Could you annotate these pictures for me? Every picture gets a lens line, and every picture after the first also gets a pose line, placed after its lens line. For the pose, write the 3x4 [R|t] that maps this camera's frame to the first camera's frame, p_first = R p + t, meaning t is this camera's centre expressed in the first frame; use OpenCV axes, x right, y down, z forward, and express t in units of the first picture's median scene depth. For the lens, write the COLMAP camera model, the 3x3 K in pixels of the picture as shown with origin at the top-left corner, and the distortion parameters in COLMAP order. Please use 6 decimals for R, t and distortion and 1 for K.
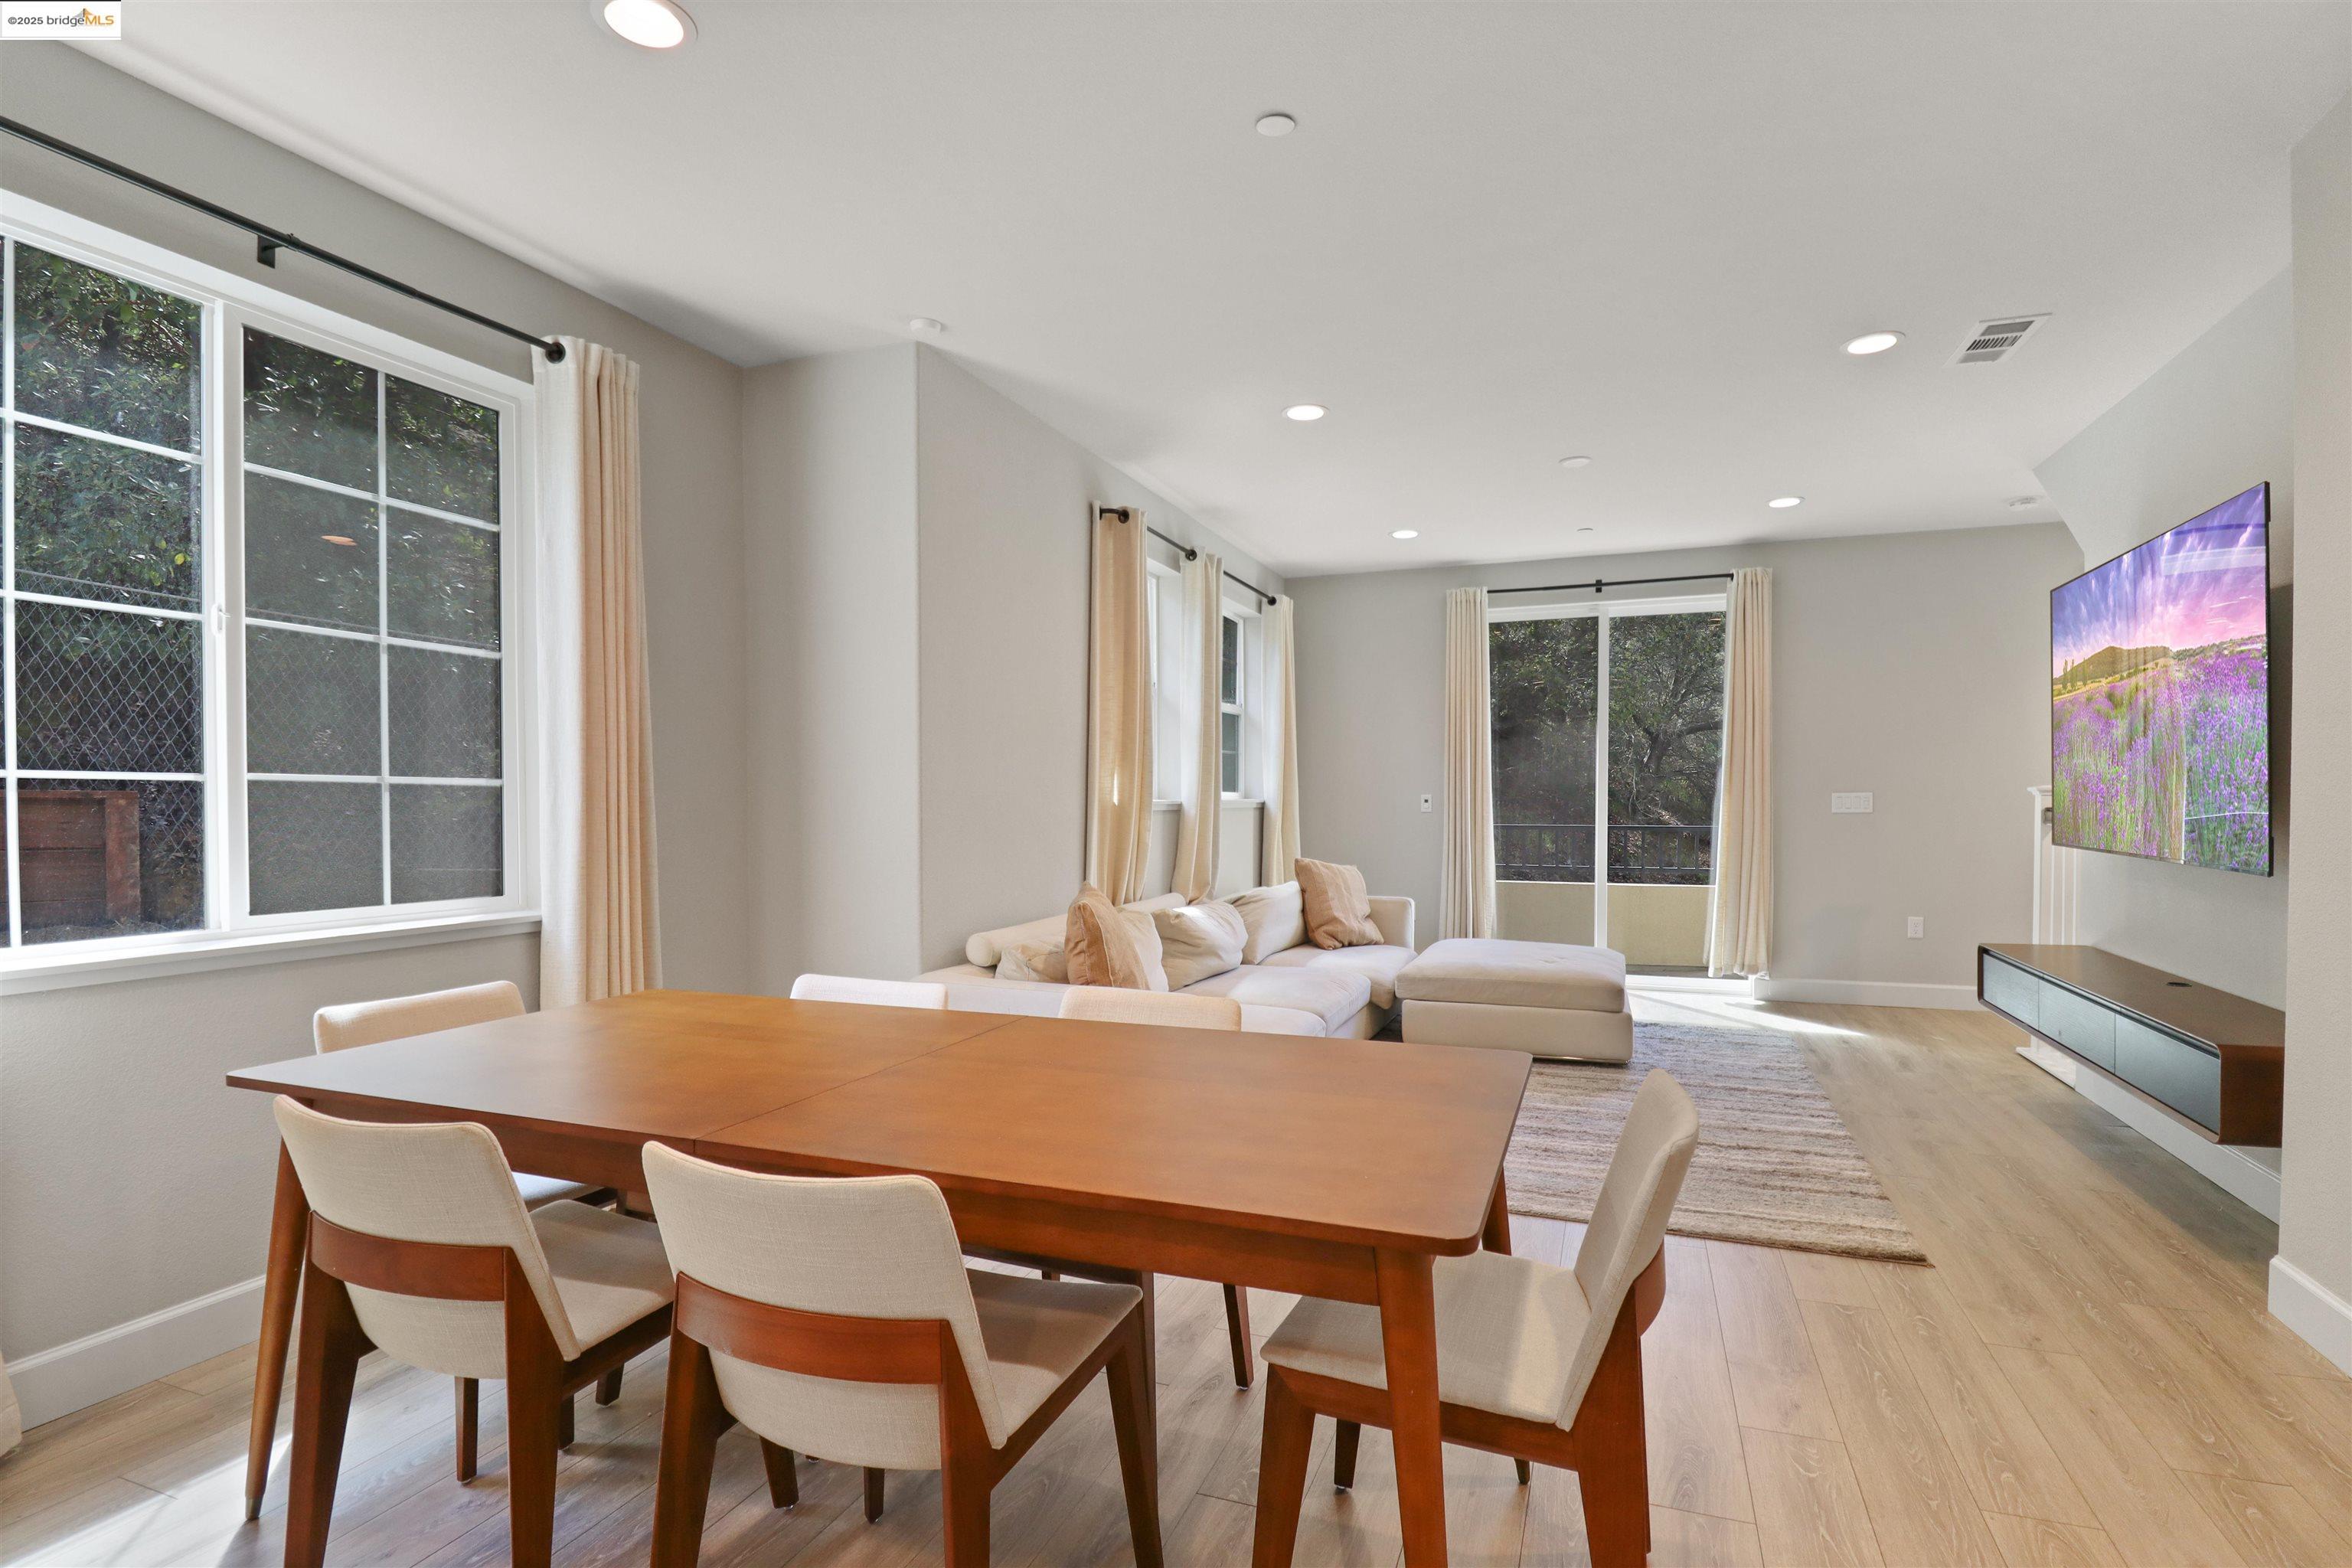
lens RADIAL K [[1135.0, 0, 1226.6], [0, 1135.0, 816.0], [0, 0, 1]] dist [0.000888, -0.006461]
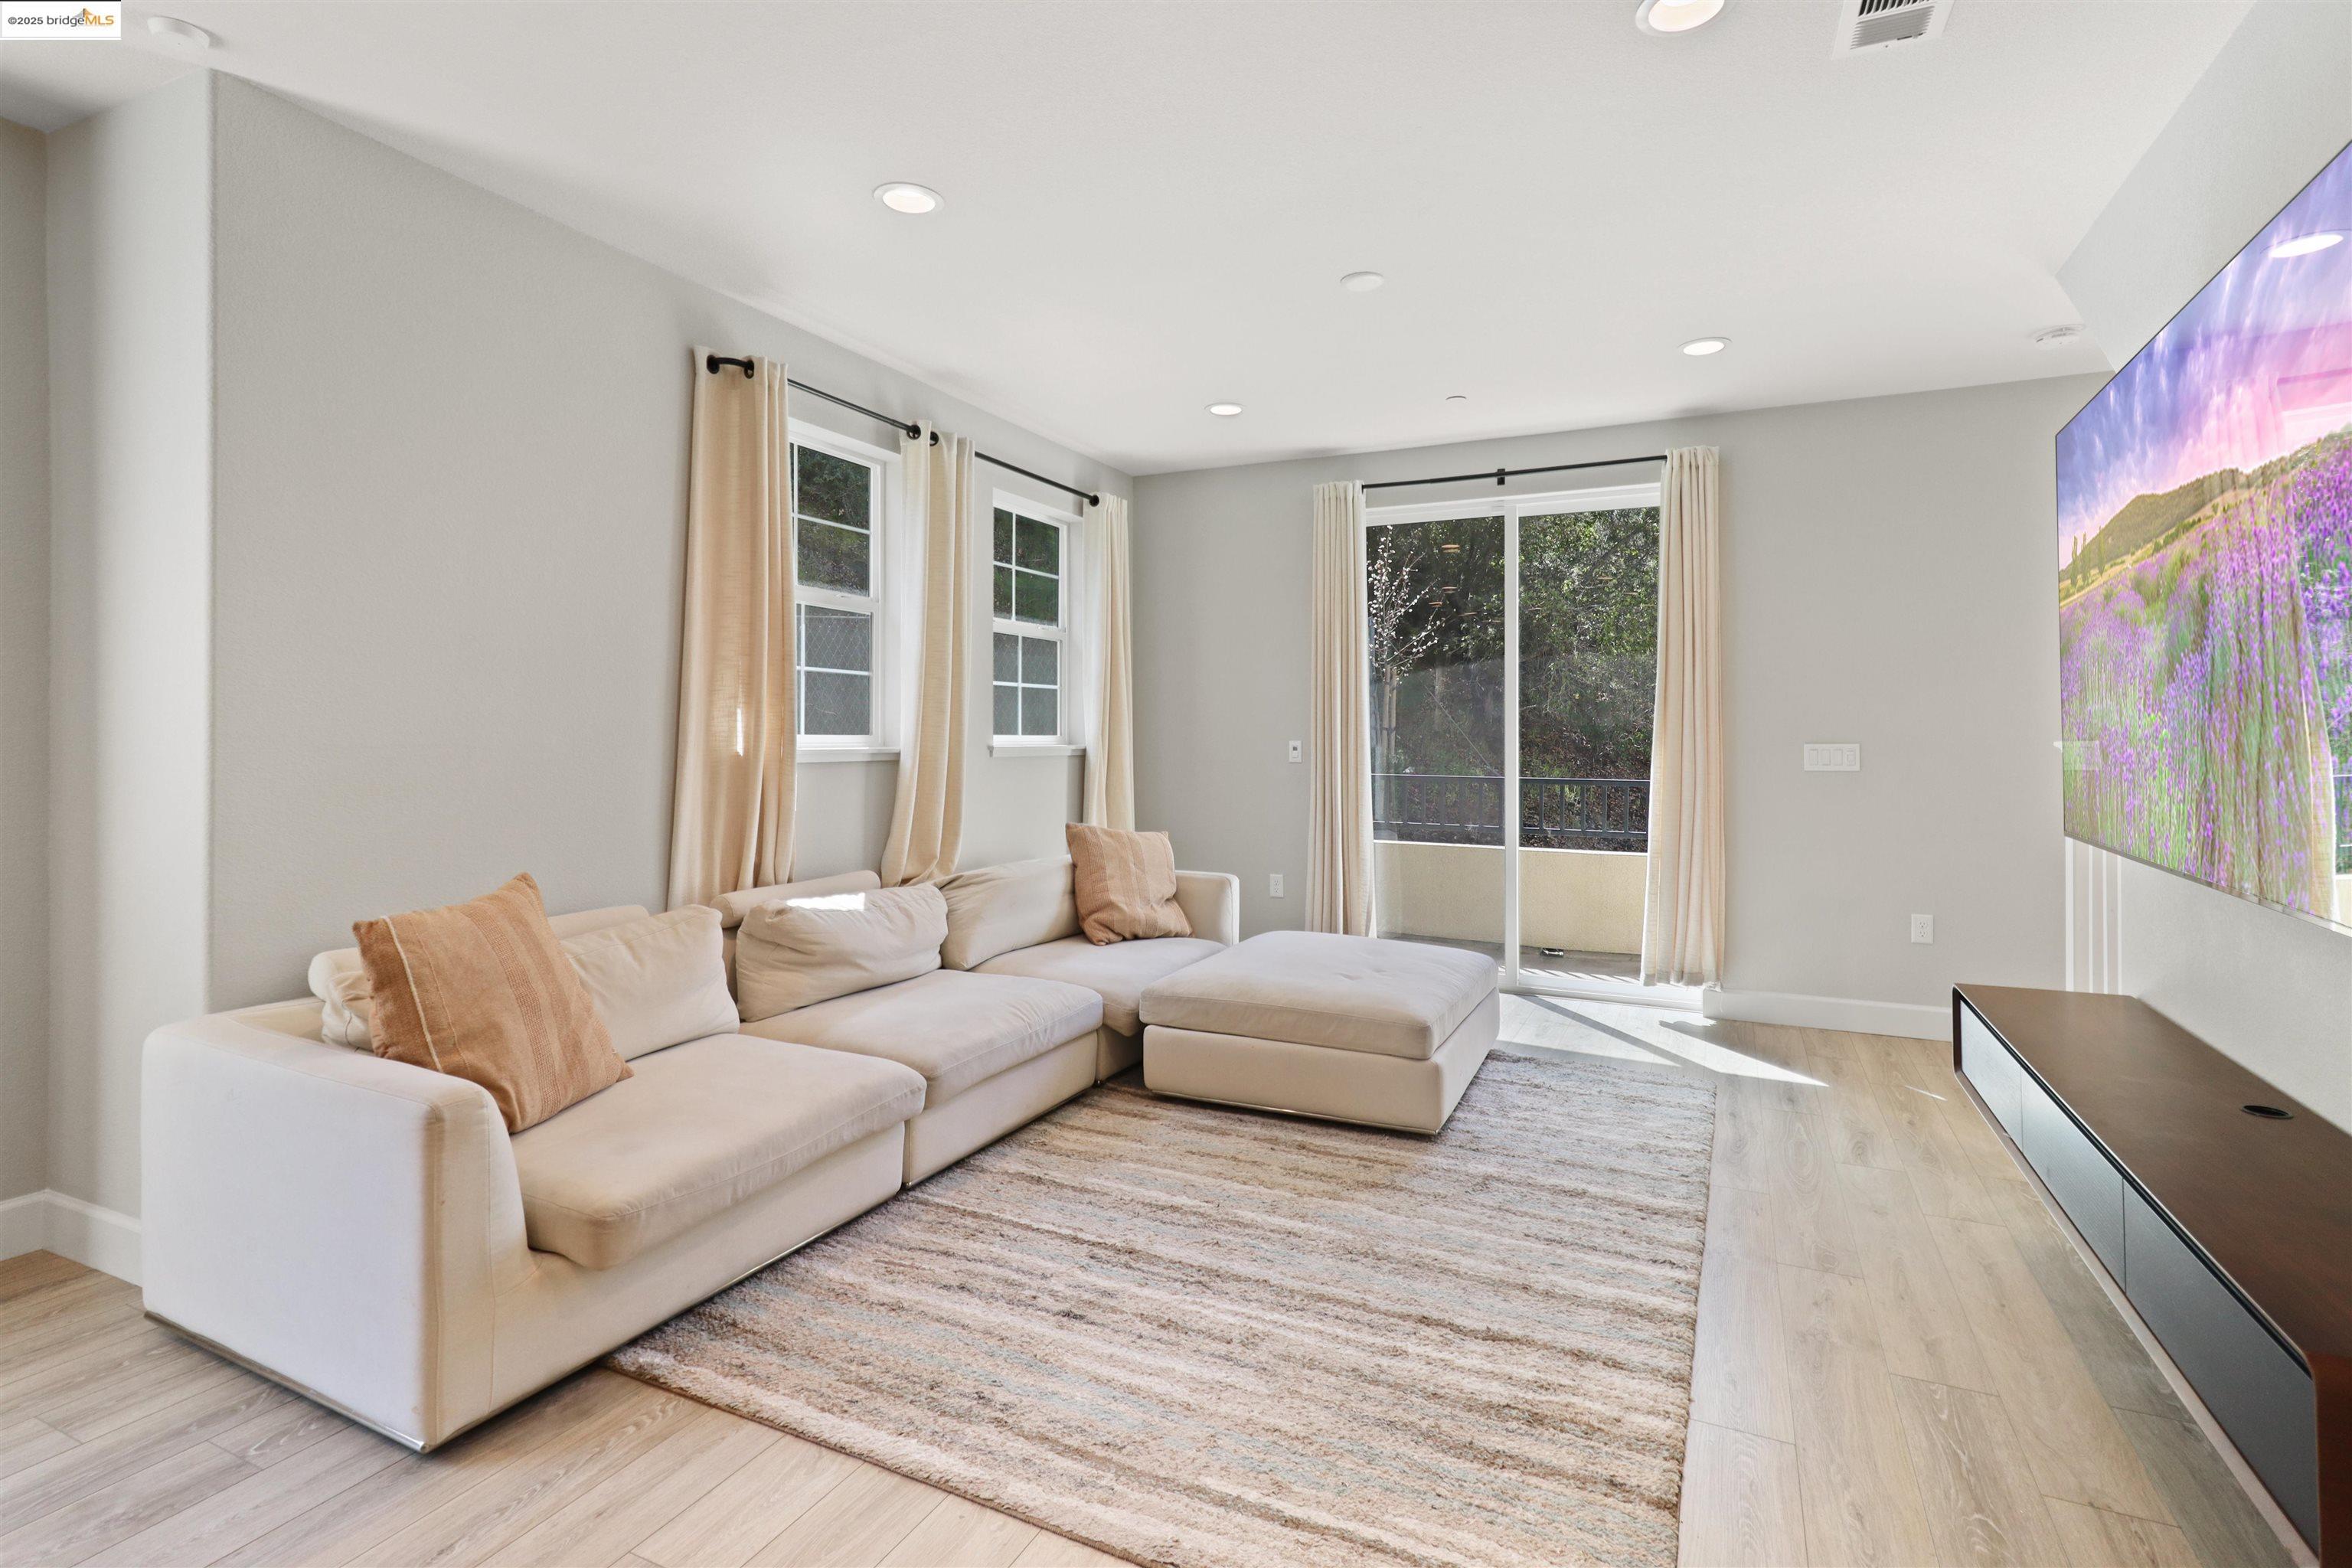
lens RADIAL K [[1135.0, 0, 1196.8], [0, 1135.0, 729.0], [0, 0, 1]] dist [0.000888, -0.006461]
pose [[0.995367, 0.006708, -0.095914, 0.266635], [-0.008890, 0.999711, -0.022340, -0.012947], [0.095737, 0.023089, 0.995139, 0.282228]]
